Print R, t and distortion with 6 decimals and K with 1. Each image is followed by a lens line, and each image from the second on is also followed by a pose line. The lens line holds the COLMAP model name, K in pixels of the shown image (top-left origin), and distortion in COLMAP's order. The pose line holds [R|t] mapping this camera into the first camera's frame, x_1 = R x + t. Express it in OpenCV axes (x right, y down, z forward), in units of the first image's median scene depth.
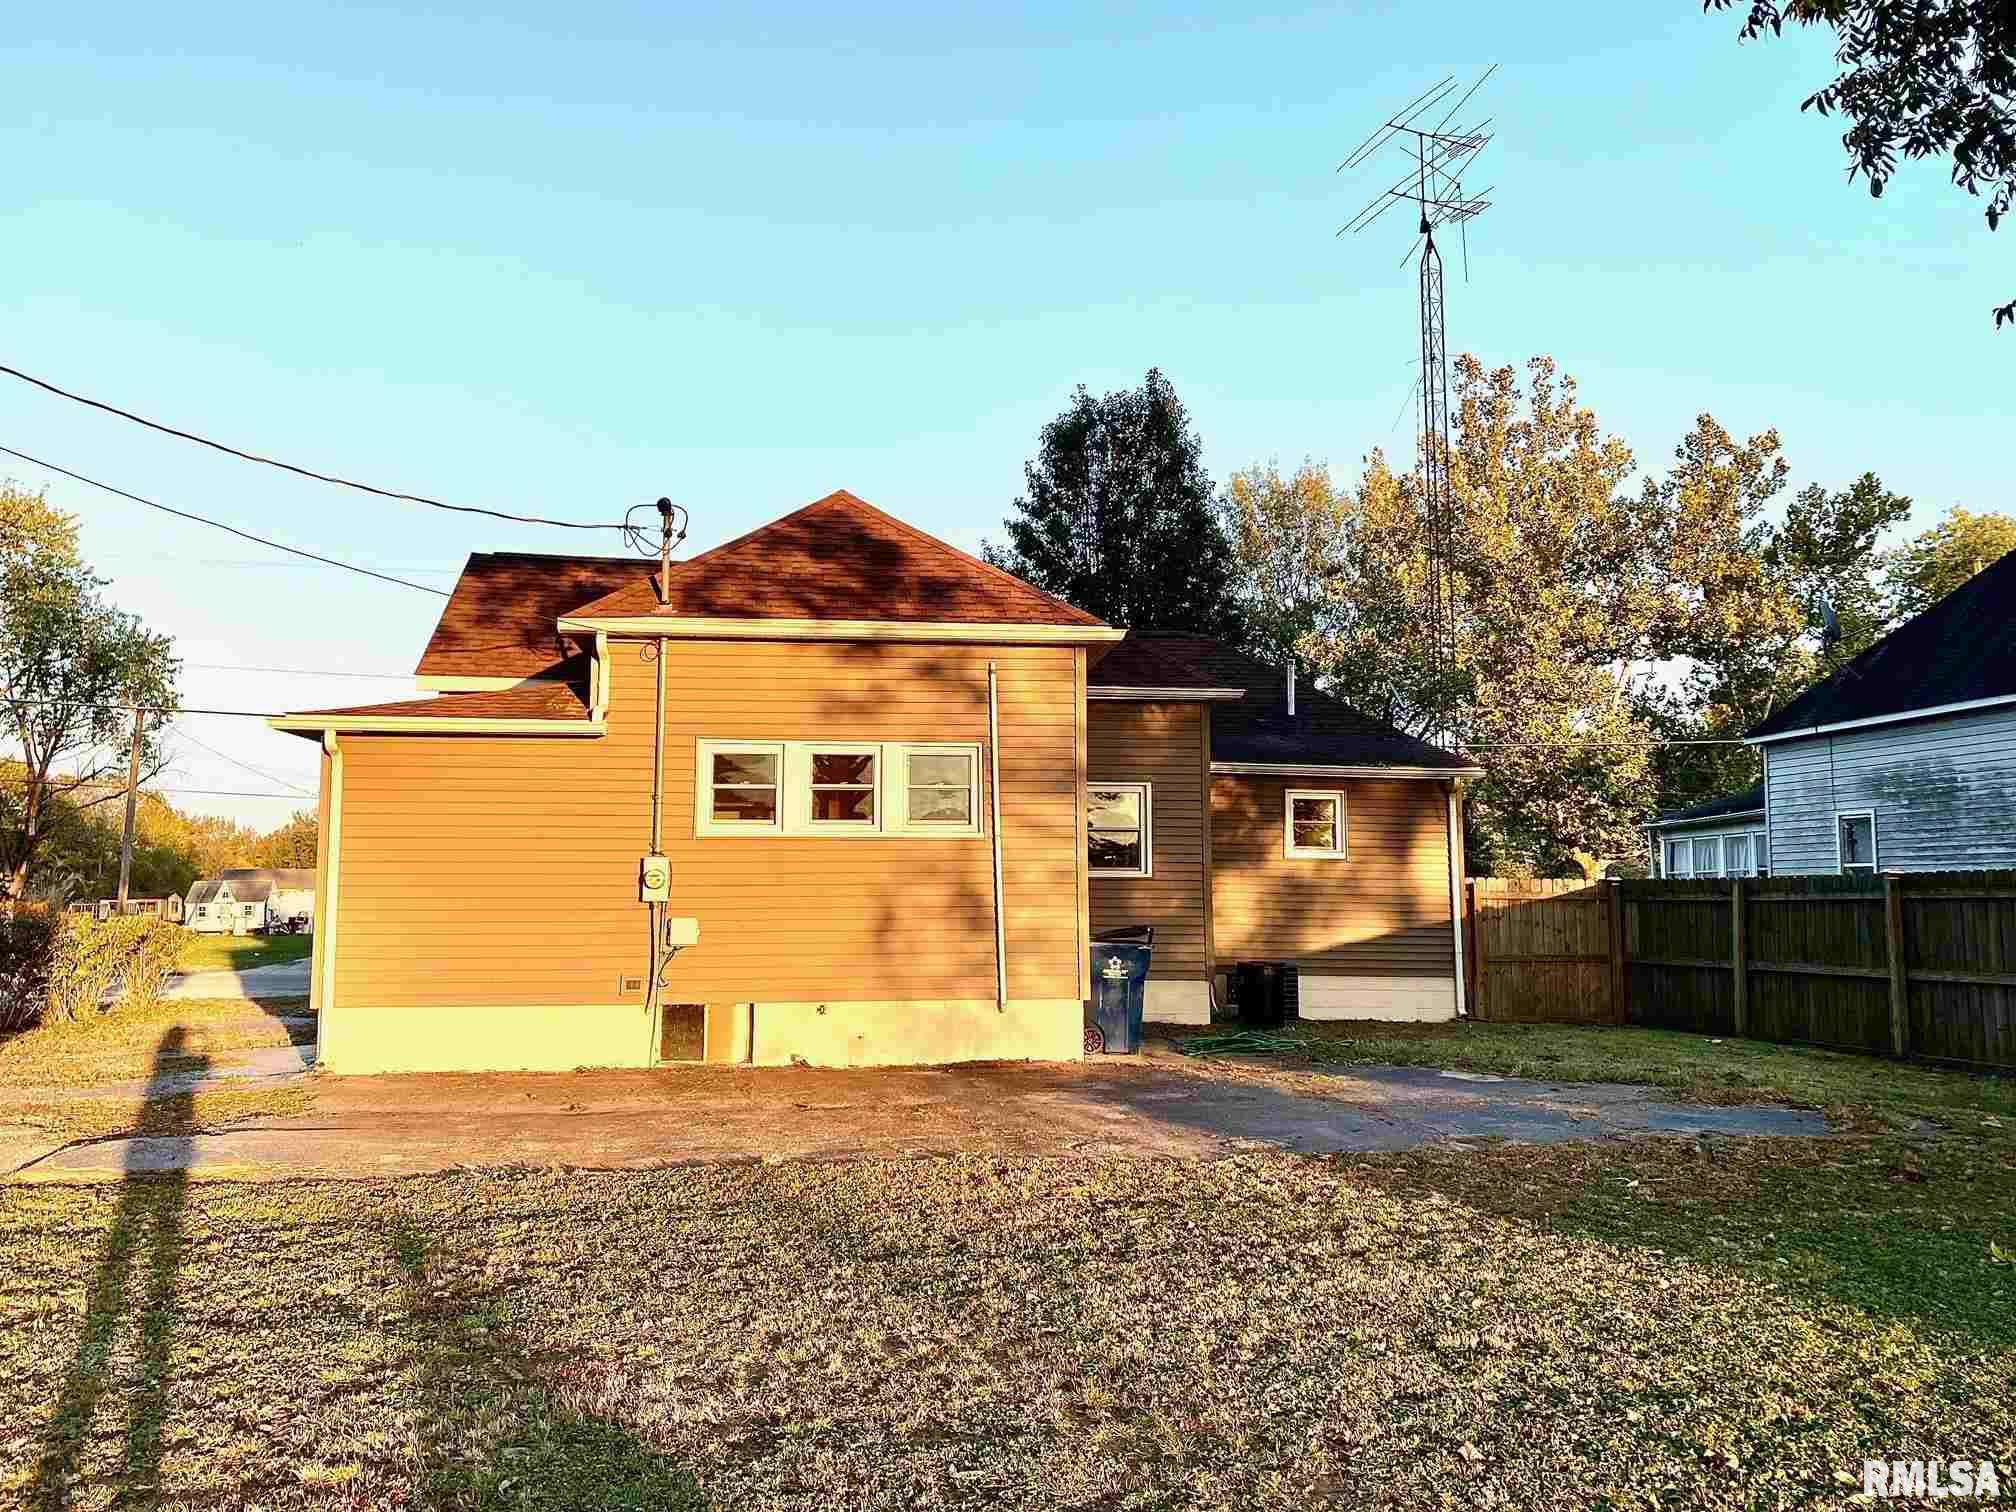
lens RADIAL K [[1532.6, 0, 1007.7], [0, 1532.6, 756.6], [0, 0, 1]] dist [0.011941, -0.000932]
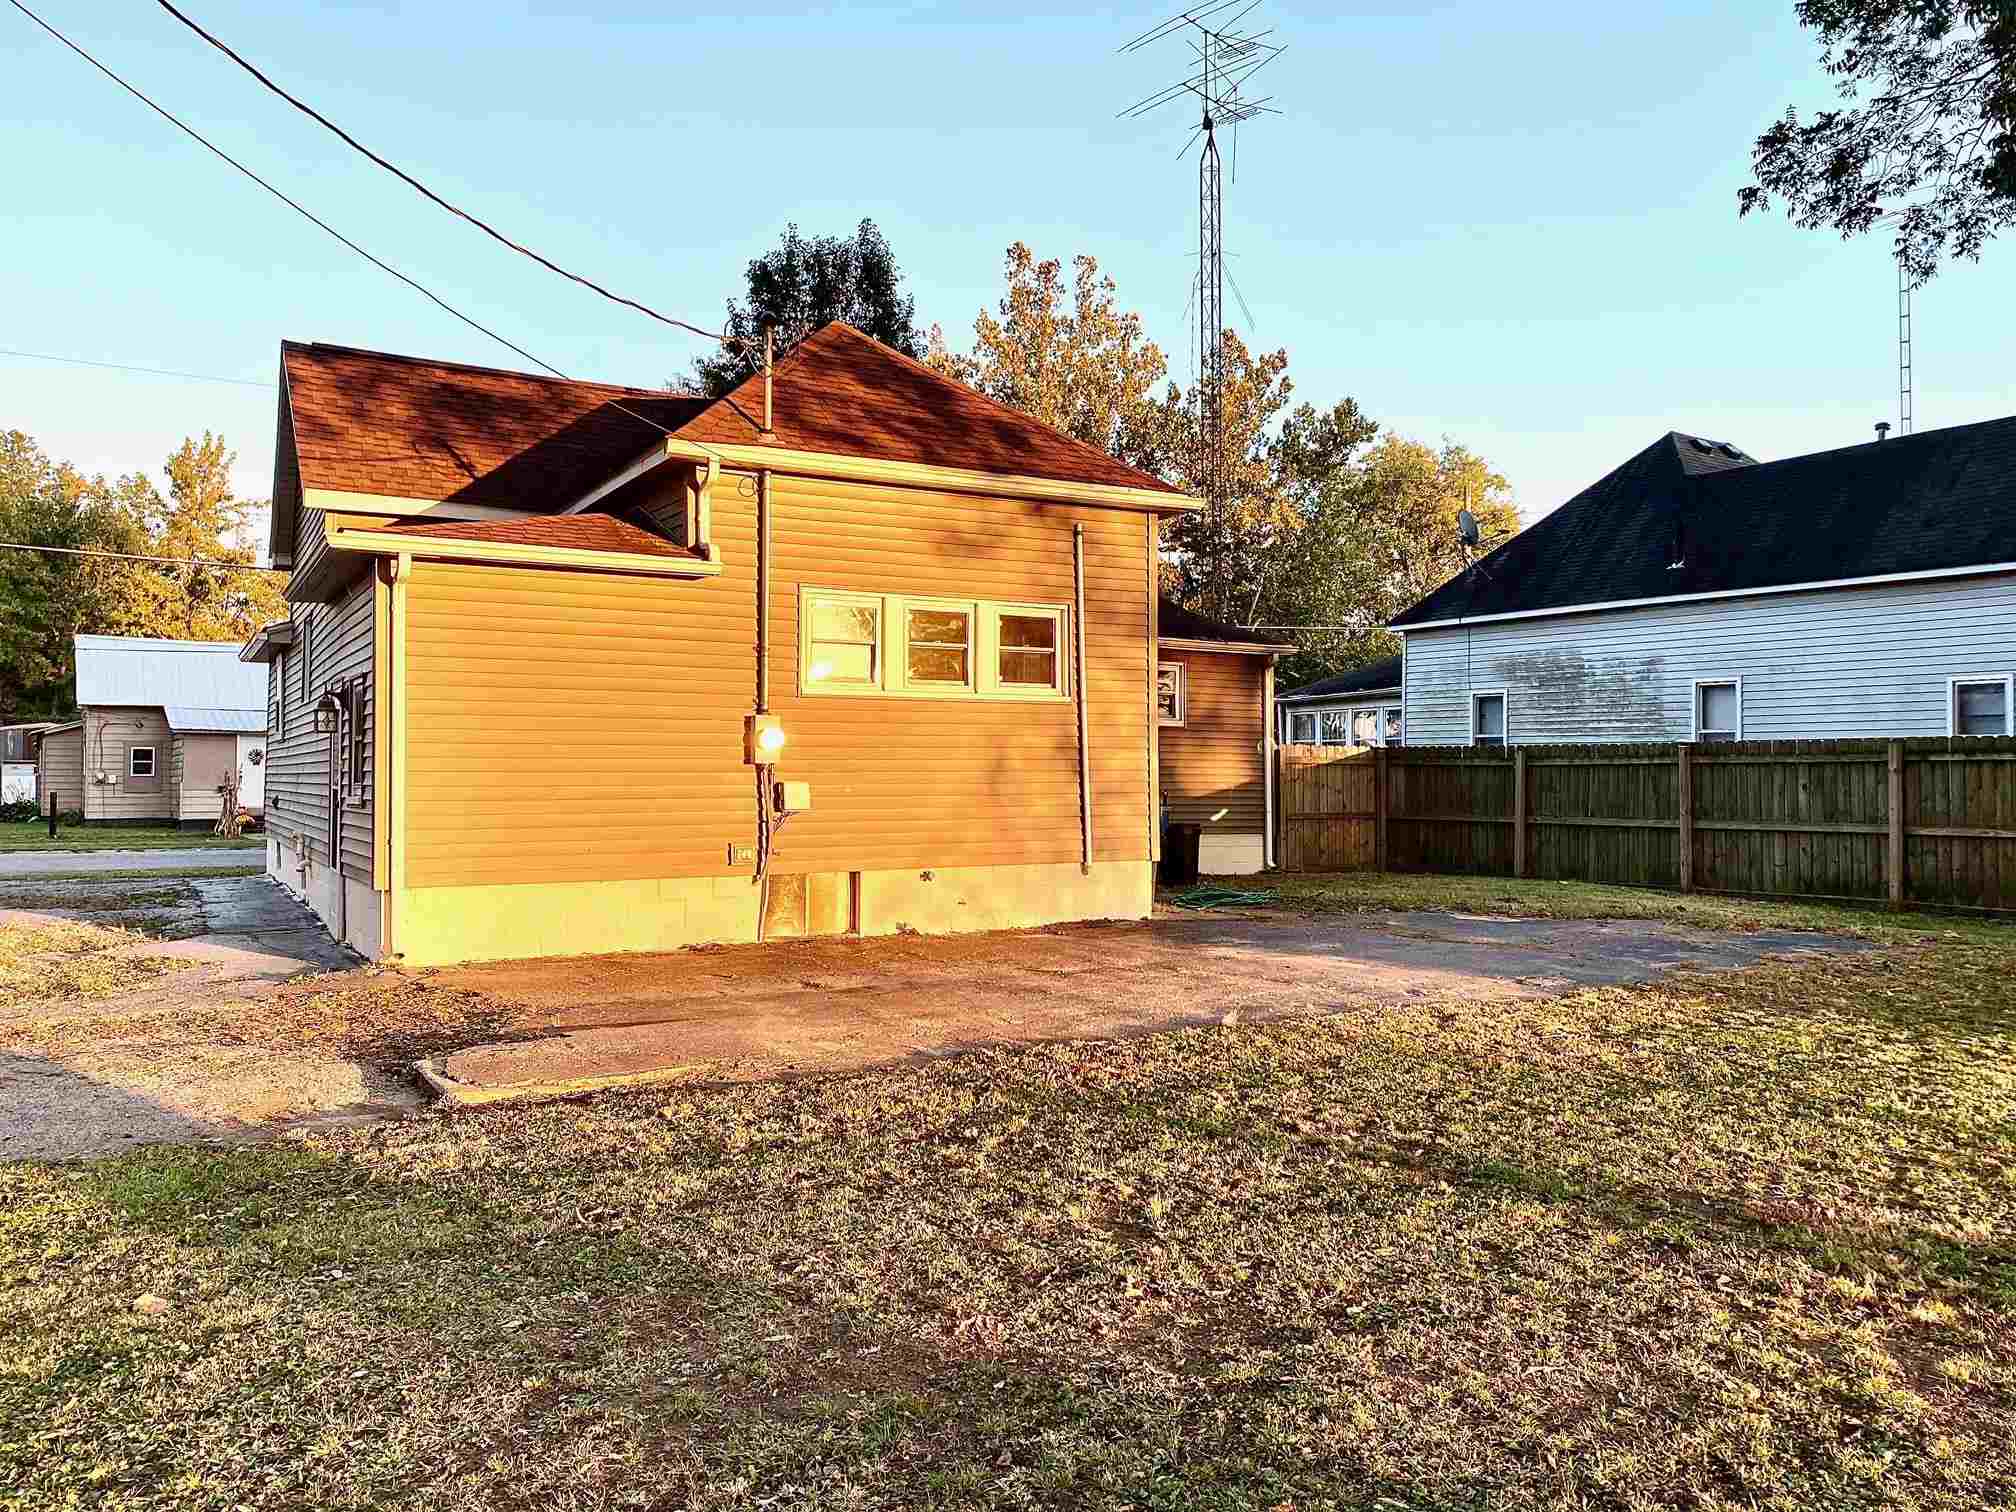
lens RADIAL K [[1509.3, 0, 1003.8], [0, 1509.3, 755.0], [0, 0, 1]] dist [0.136715, -0.370719]
pose [[0.915150, 0.004285, 0.403091, -0.277536], [-0.038921, 0.996211, 0.077772, 0.008058], [-0.401230, -0.086862, 0.911849, 0.071677]]
